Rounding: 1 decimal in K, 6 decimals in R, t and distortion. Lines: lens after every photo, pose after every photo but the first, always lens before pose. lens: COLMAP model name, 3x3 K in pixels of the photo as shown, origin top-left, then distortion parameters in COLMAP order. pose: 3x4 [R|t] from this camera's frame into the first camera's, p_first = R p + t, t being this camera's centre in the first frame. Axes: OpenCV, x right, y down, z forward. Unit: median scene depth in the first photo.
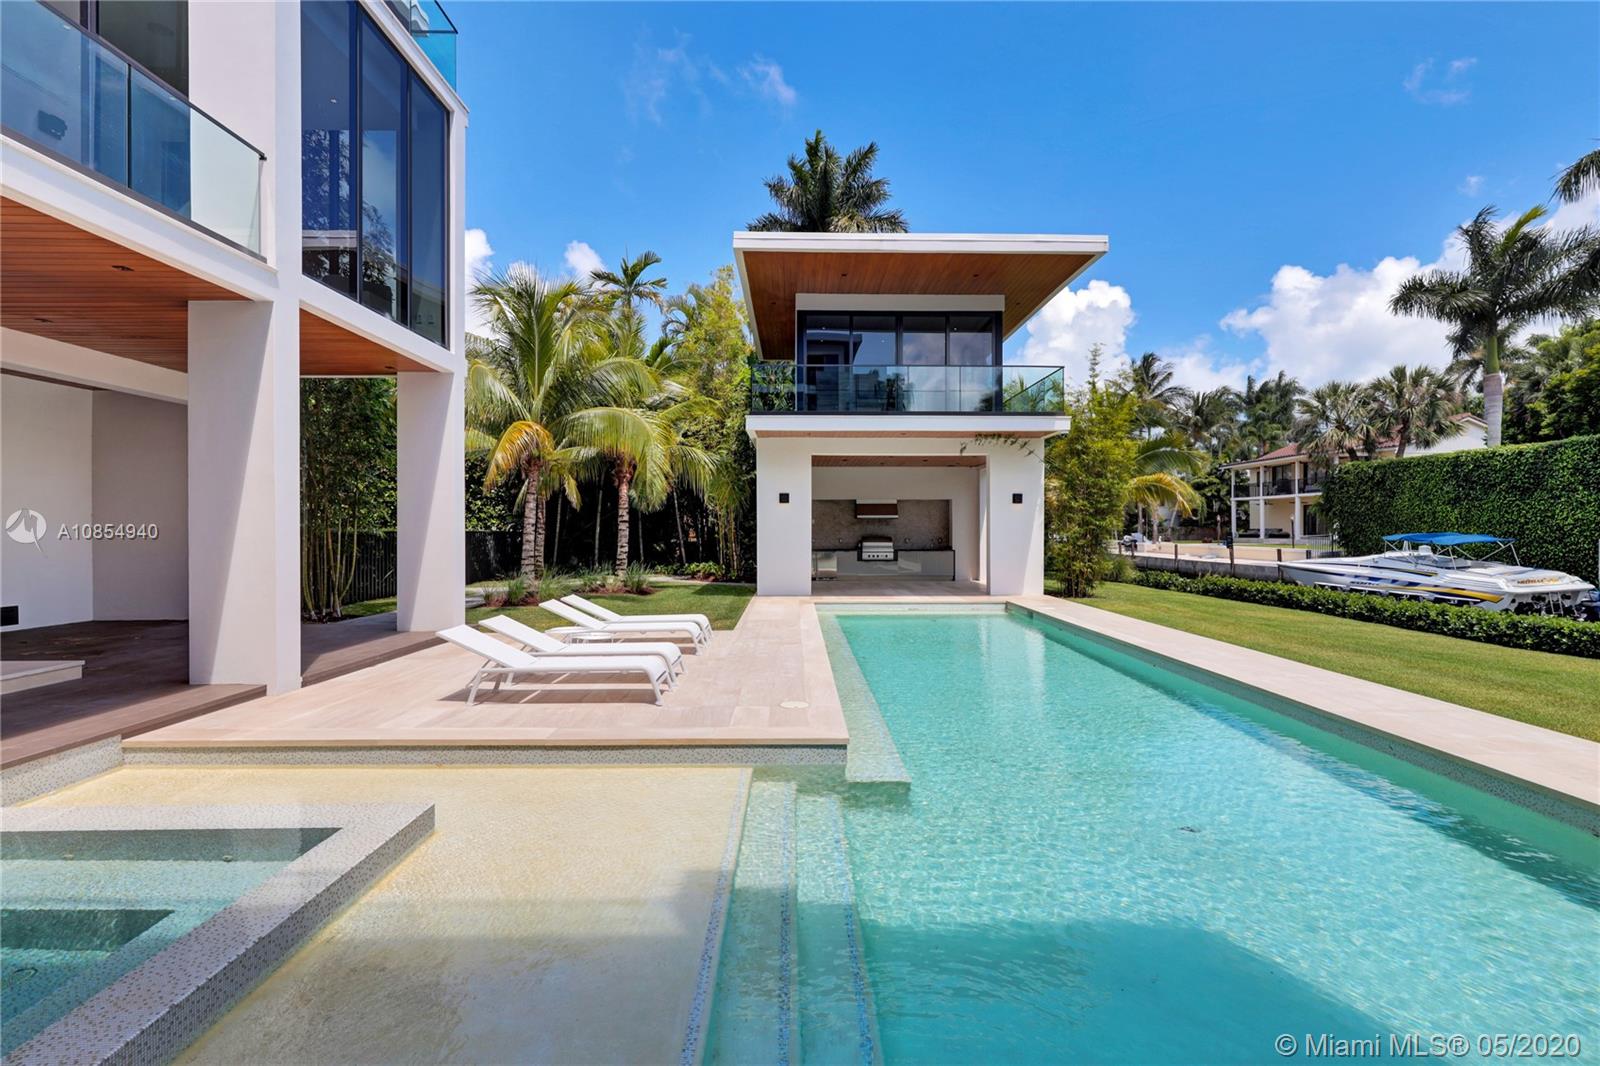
lens RADIAL K [[720.5, 0, 799.6], [0, 720.5, 530.8], [0, 0, 1]] dist [-0.003962, -0.000953]
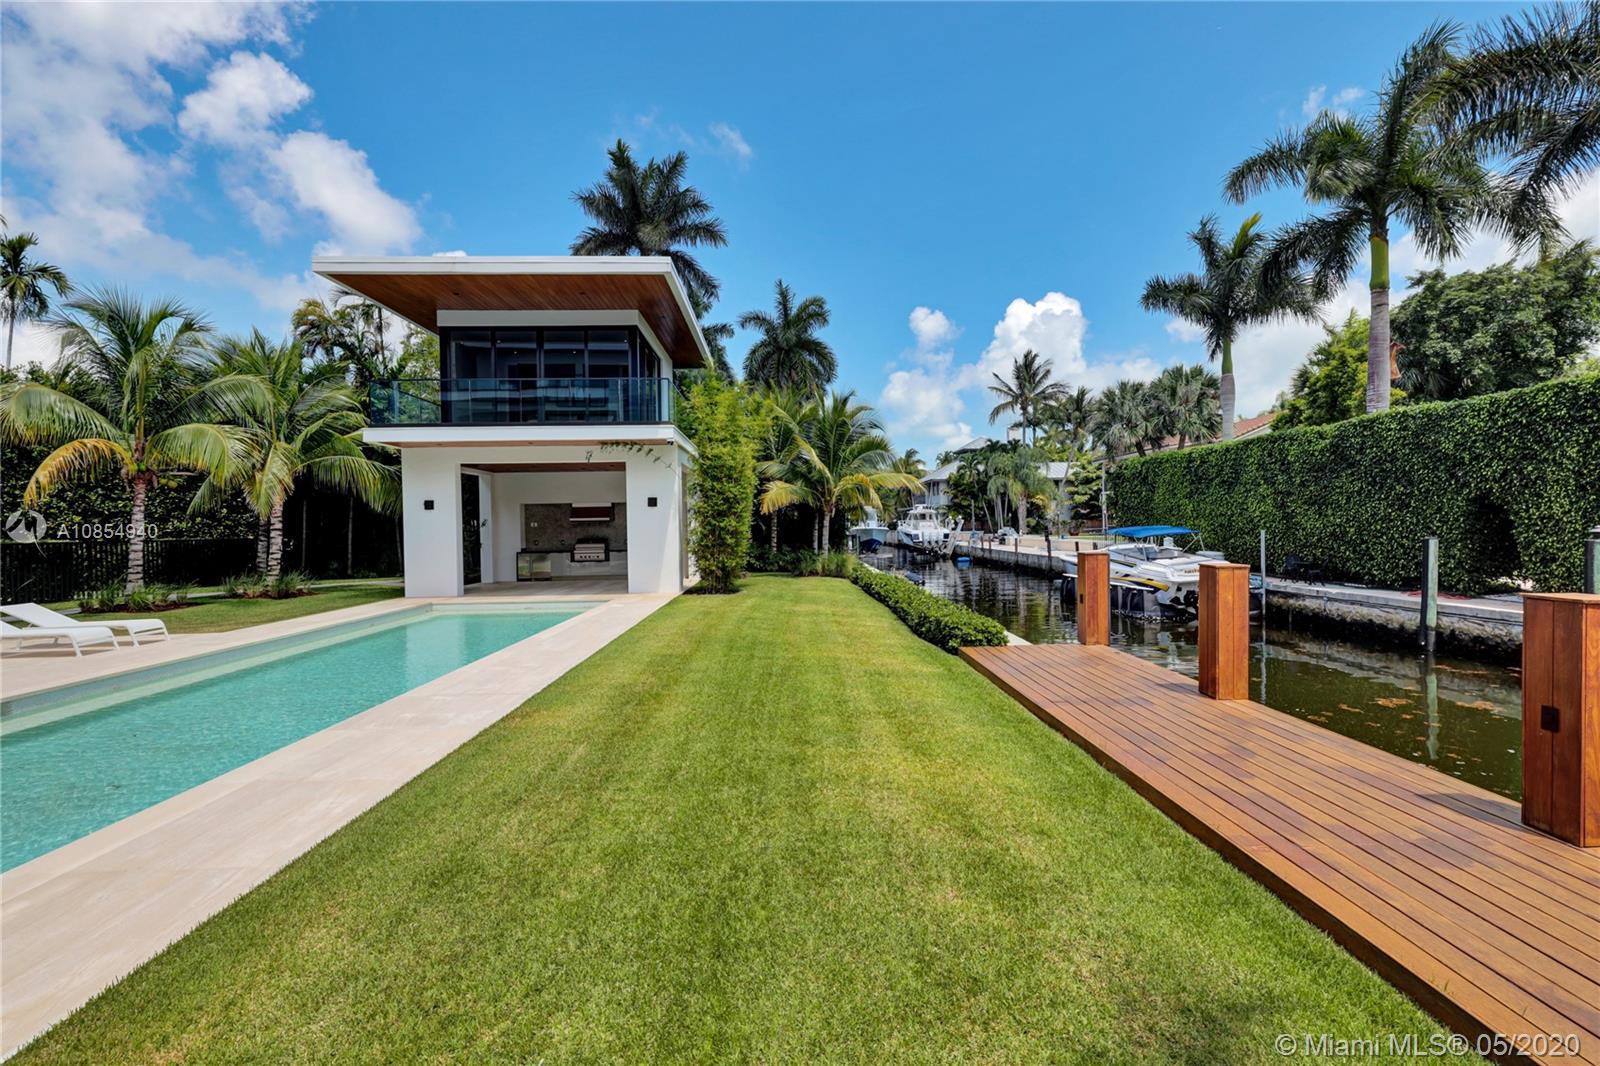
lens RADIAL K [[720.5, 0, 809.9], [0, 720.5, 530.3], [0, 0, 1]] dist [-0.003962, -0.000953]
pose [[0.999599, -0.015590, 0.023650, 0.403576], [0.015488, 0.999870, 0.004486, -0.003476], [-0.023717, -0.004118, 0.999710, -0.052316]]
